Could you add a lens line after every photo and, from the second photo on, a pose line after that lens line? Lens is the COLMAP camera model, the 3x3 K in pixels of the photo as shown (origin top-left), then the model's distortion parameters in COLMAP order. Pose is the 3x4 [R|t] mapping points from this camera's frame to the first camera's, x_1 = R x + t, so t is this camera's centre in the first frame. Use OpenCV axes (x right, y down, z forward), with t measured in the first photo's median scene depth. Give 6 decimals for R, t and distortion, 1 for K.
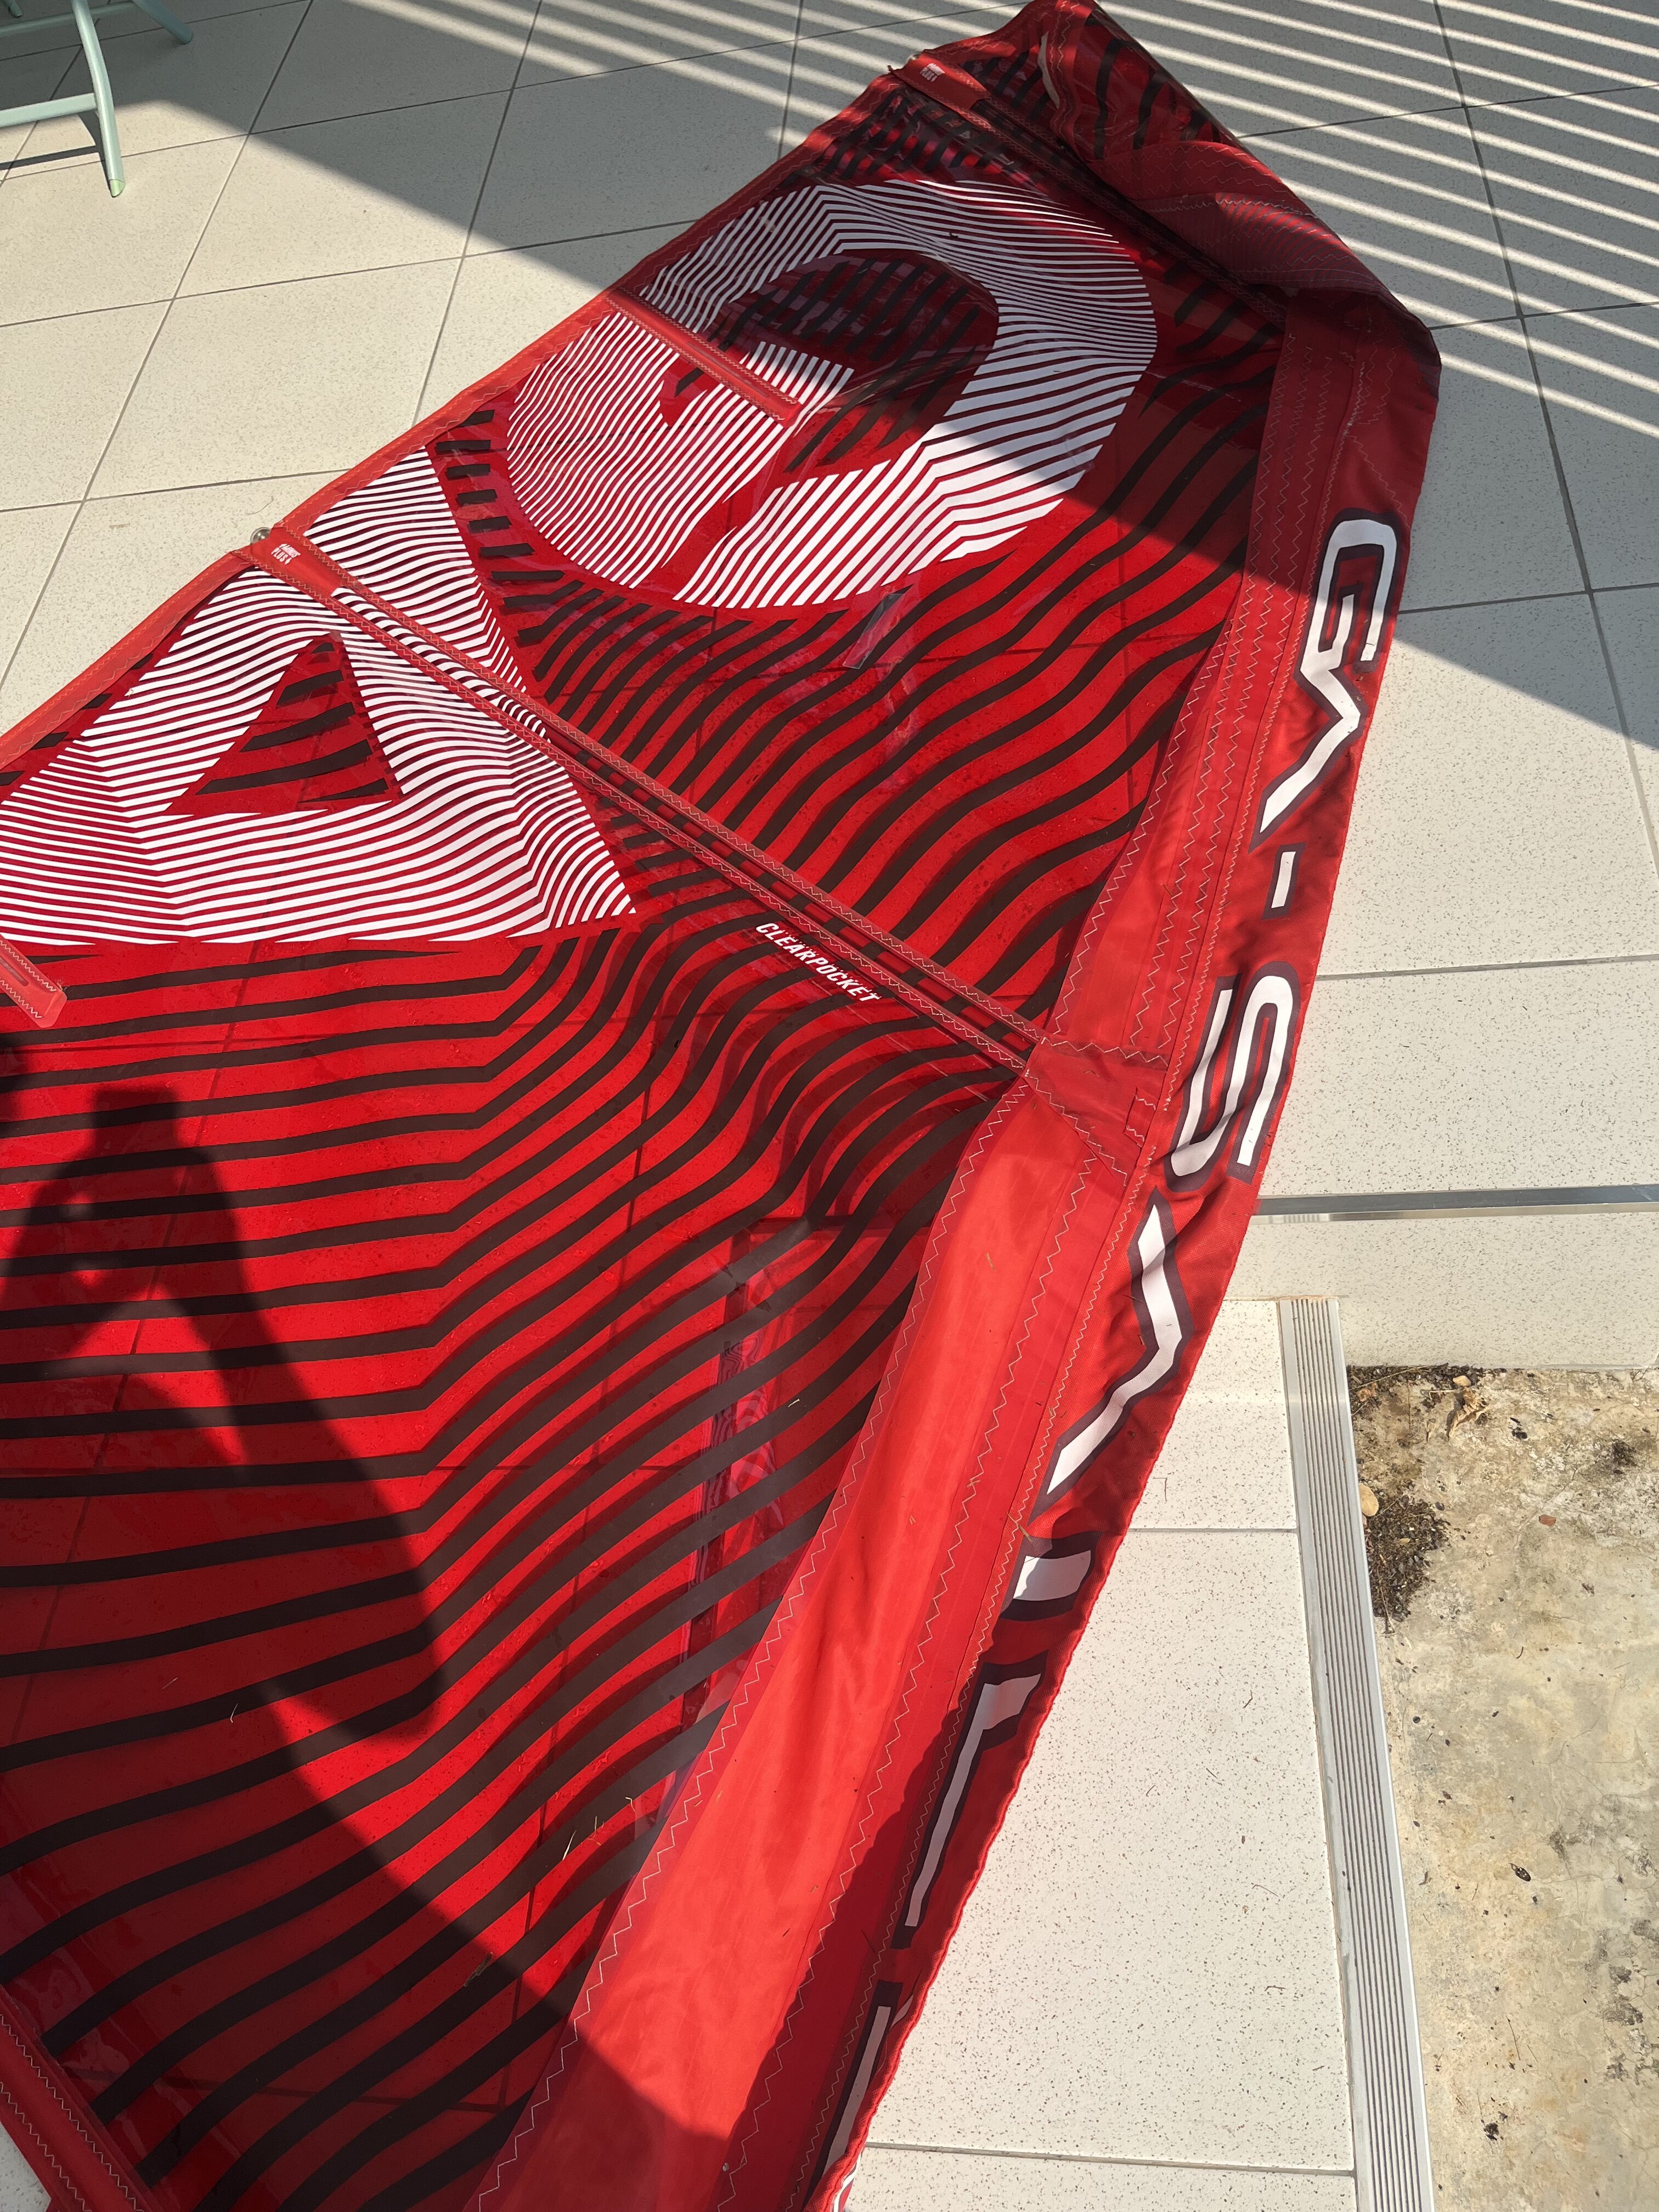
lens RADIAL K [[1694.0, 0, 829.5], [0, 1694.0, 1106.0], [0, 0, 1]] dist [0.032601, -0.045991]
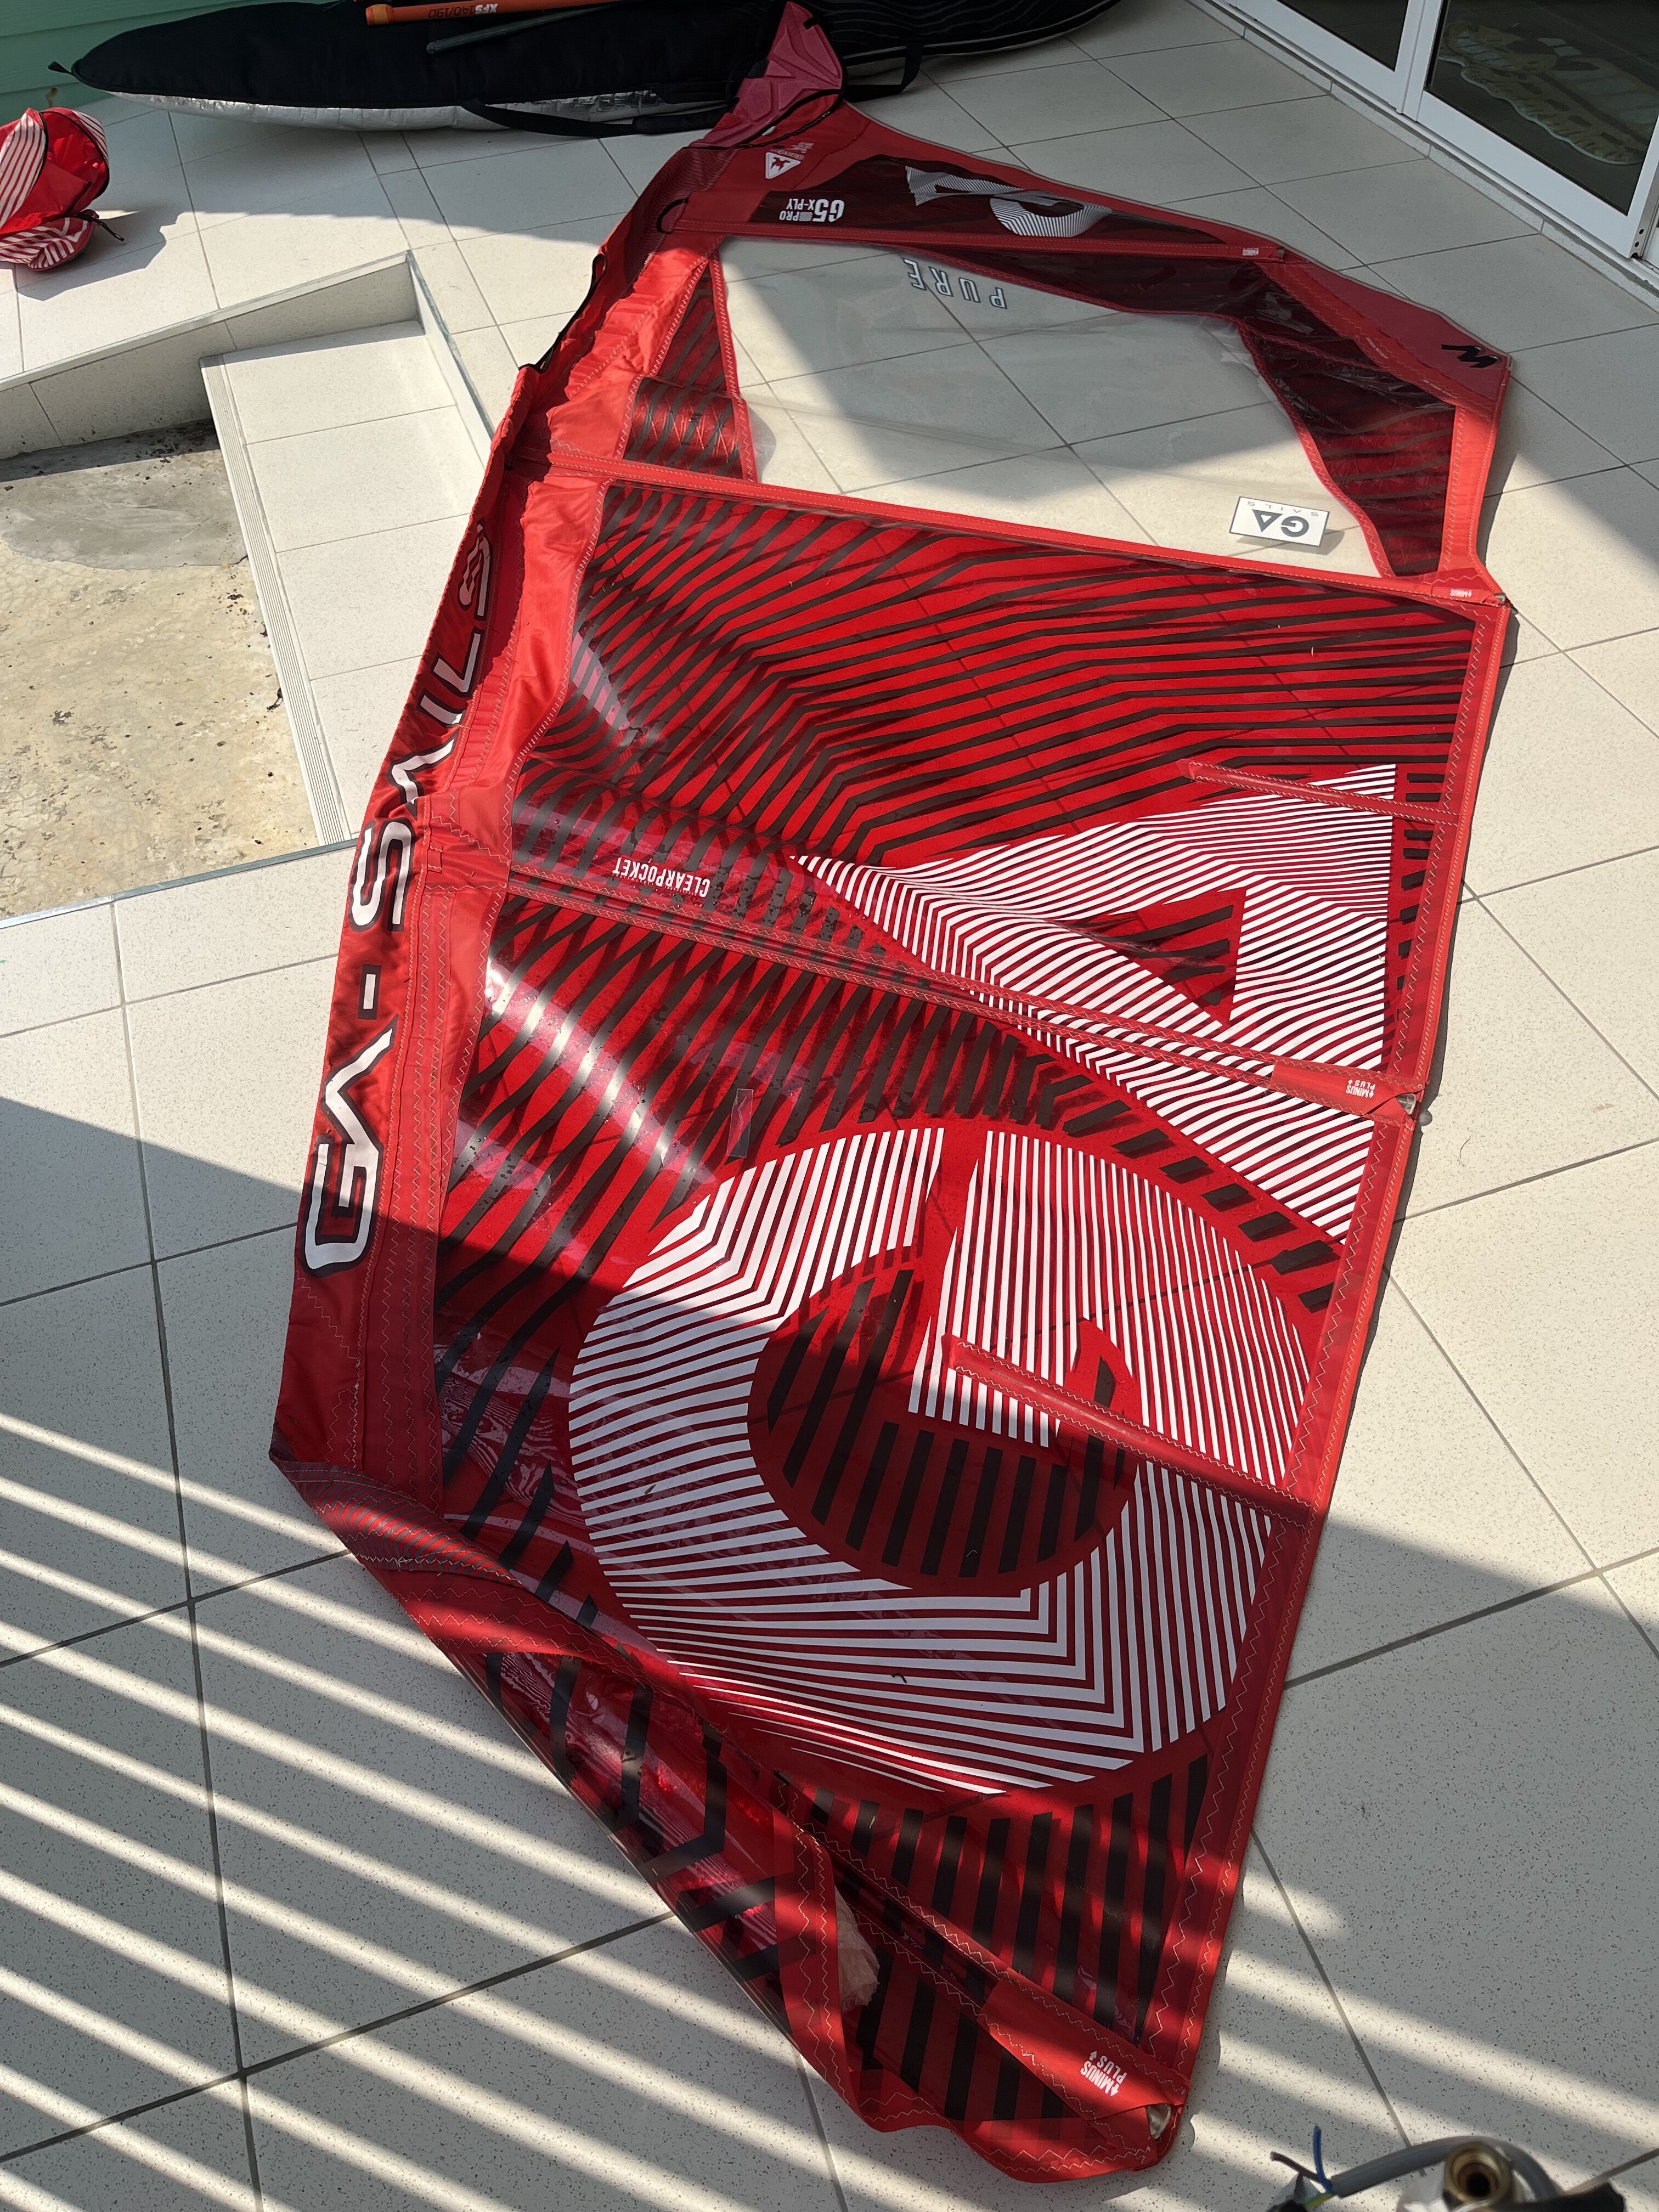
lens RADIAL K [[1652.5, 0, 801.8], [0, 1652.5, 1139.1], [0, 0, 1]] dist [0.032240, -0.065195]
pose [[-0.900707, 0.427796, -0.075611, 0.081863], [-0.216030, -0.290060, 0.932307, -1.409666], [0.376905, 0.856070, 0.353676, 0.656128]]
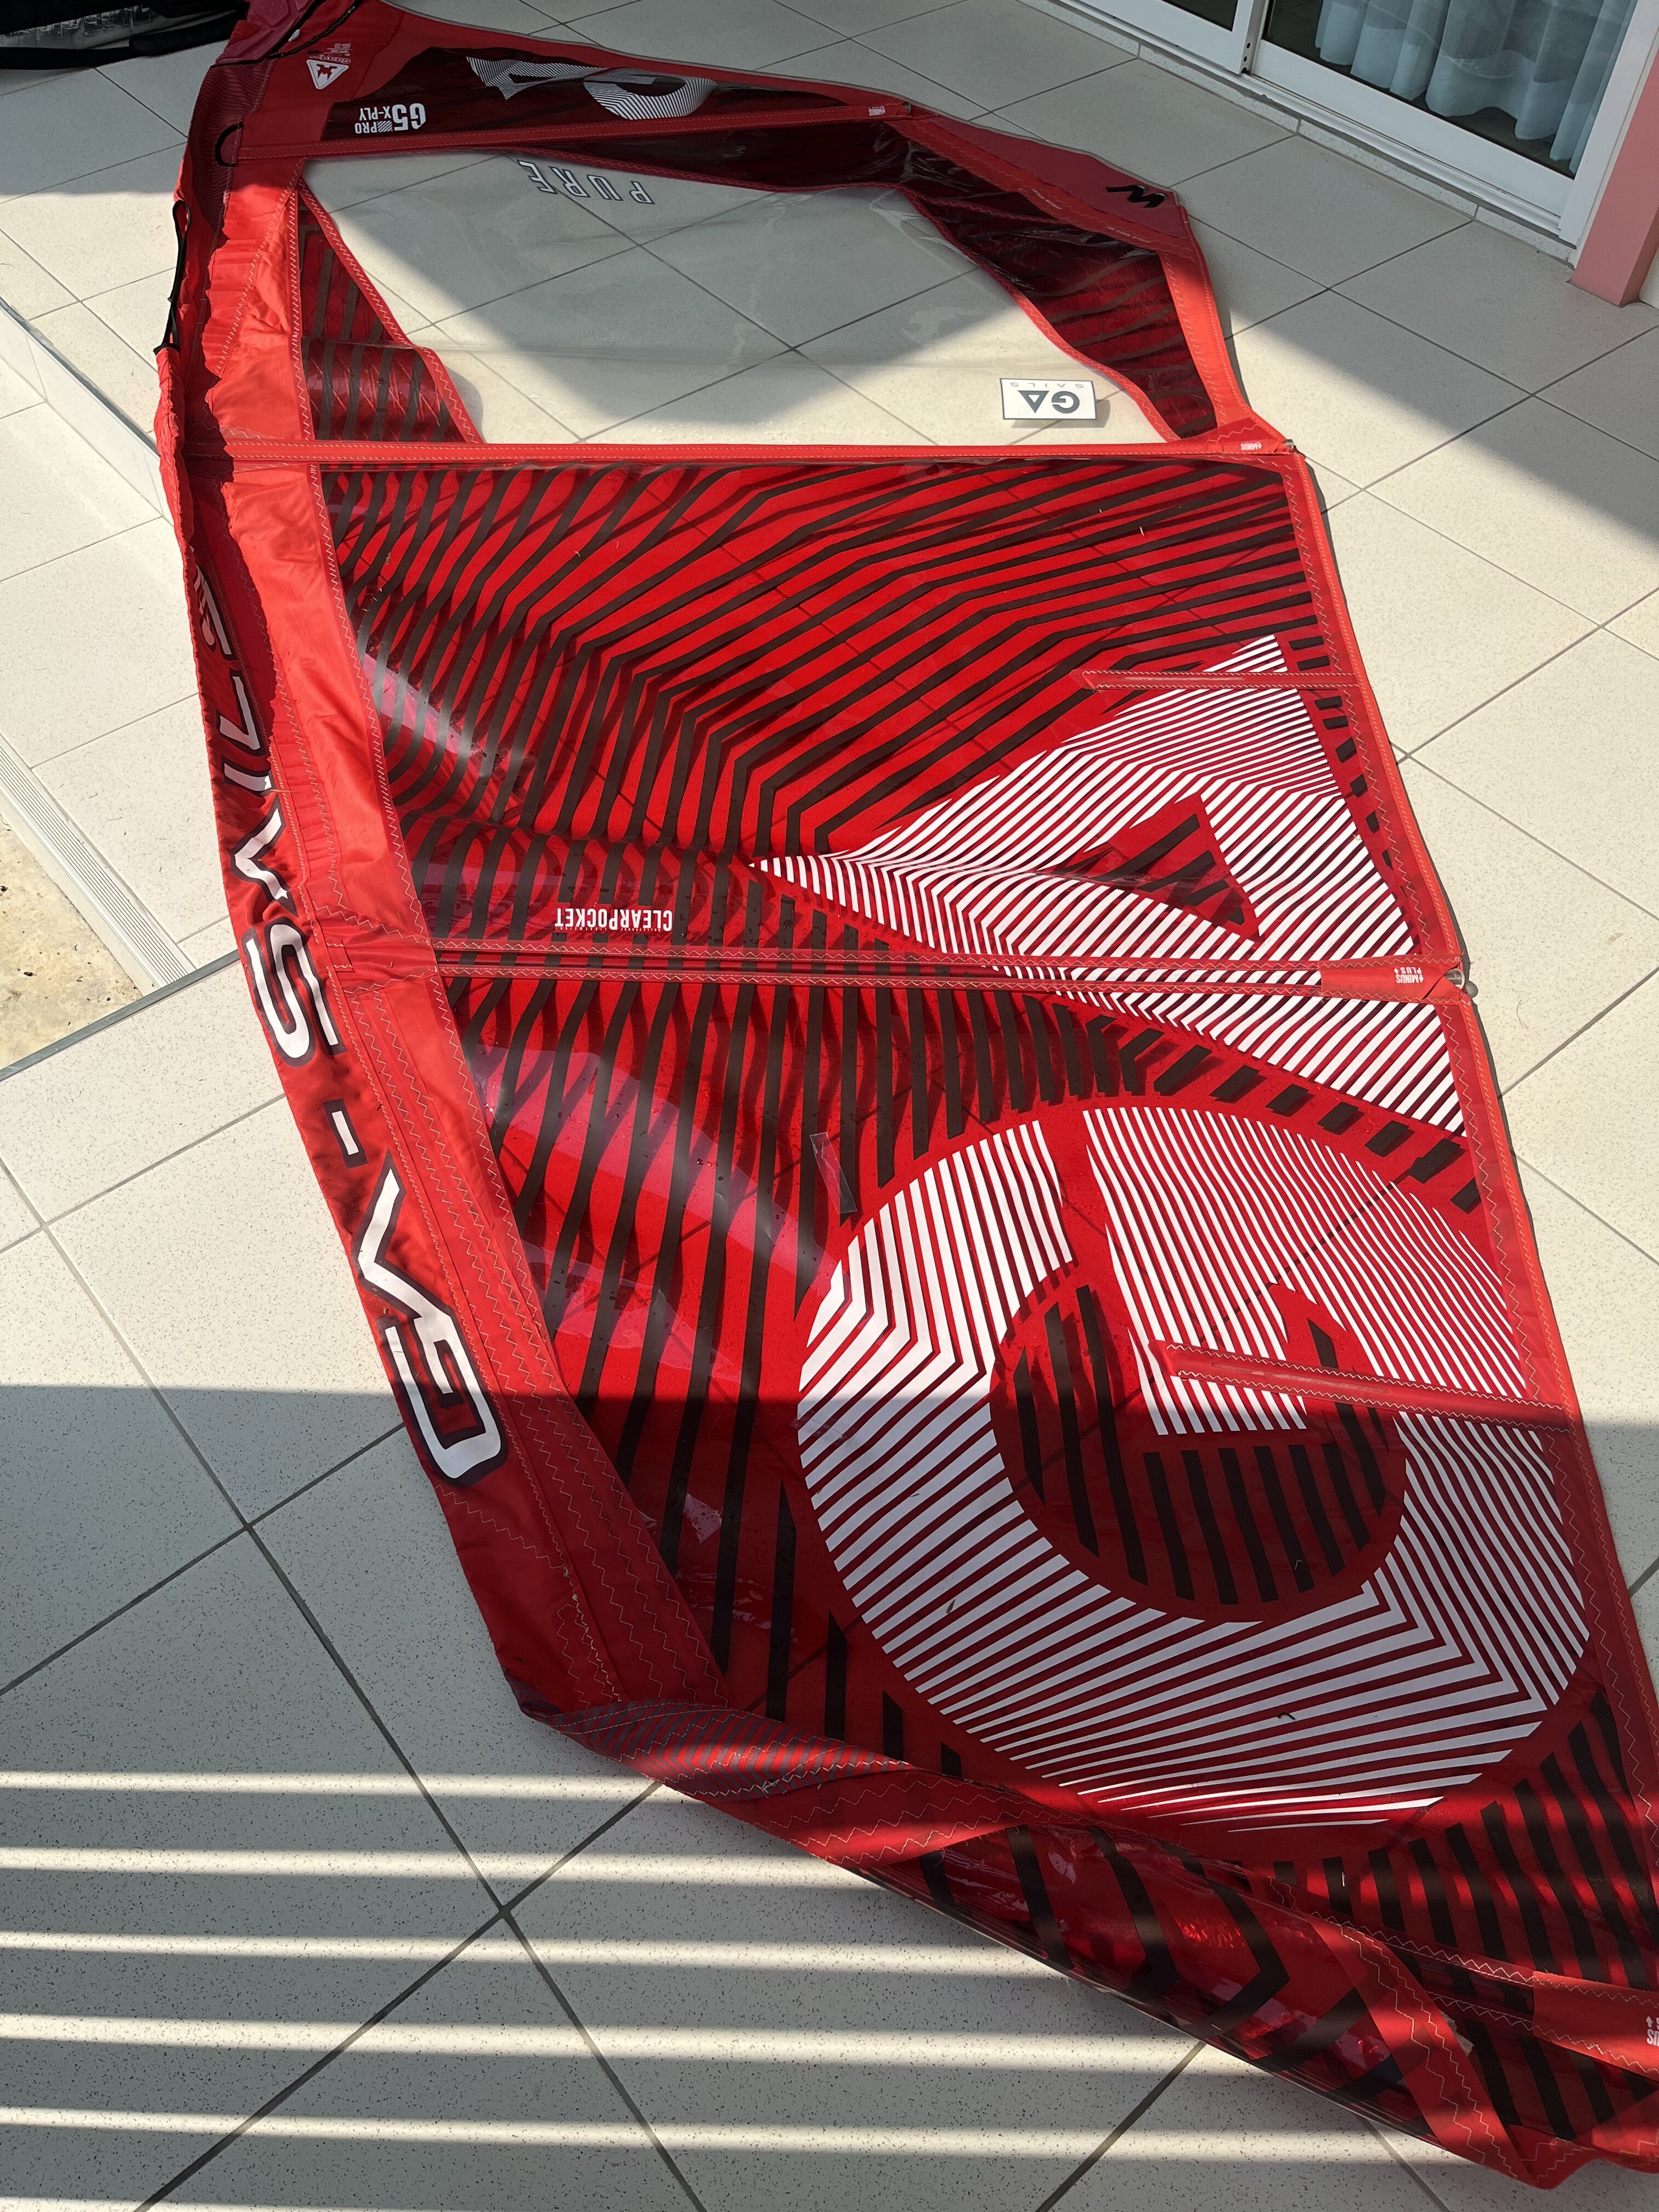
lens RADIAL K [[1654.8, 0, 784.8], [0, 1654.8, 1145.1], [0, 0, 1]] dist [0.039954, -0.070850]
pose [[-0.718858, 0.649428, -0.247965, 0.303573], [-0.511741, -0.252955, 0.821057, -1.153334], [0.470494, 0.717118, 0.514177, 0.468857]]
